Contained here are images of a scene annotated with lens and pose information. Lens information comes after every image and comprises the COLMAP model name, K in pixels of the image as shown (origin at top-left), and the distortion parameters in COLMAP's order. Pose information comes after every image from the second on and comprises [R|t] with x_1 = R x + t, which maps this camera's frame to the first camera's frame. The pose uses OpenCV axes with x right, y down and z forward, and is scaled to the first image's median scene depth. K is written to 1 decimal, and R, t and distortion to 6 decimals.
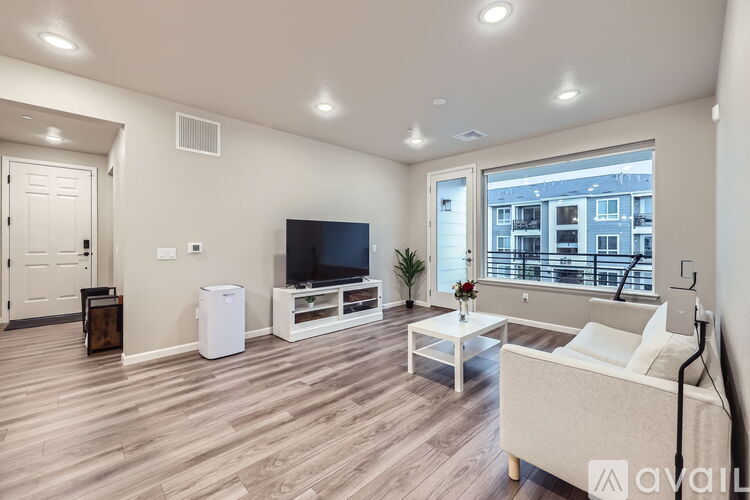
lens RADIAL K [[303.7, 0, 373.5], [0, 303.7, 240.5], [0, 0, 1]] dist [0.002095, 0.000271]
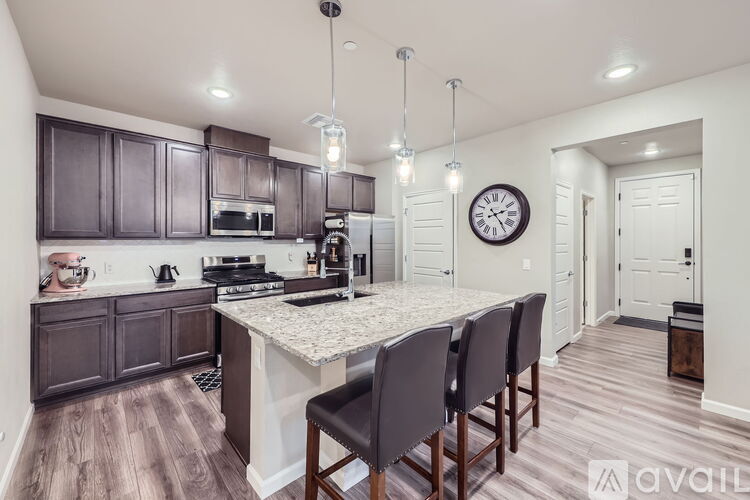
lens RADIAL K [[303.7, 0, 373.5], [0, 303.7, 240.5], [0, 0, 1]] dist [0.002095, 0.000271]
pose [[-0.019899, -0.006735, -0.999779, 0.027294], [-0.003663, 0.999971, -0.006663, -0.032629], [0.999795, 0.003530, -0.019923, 0.100056]]
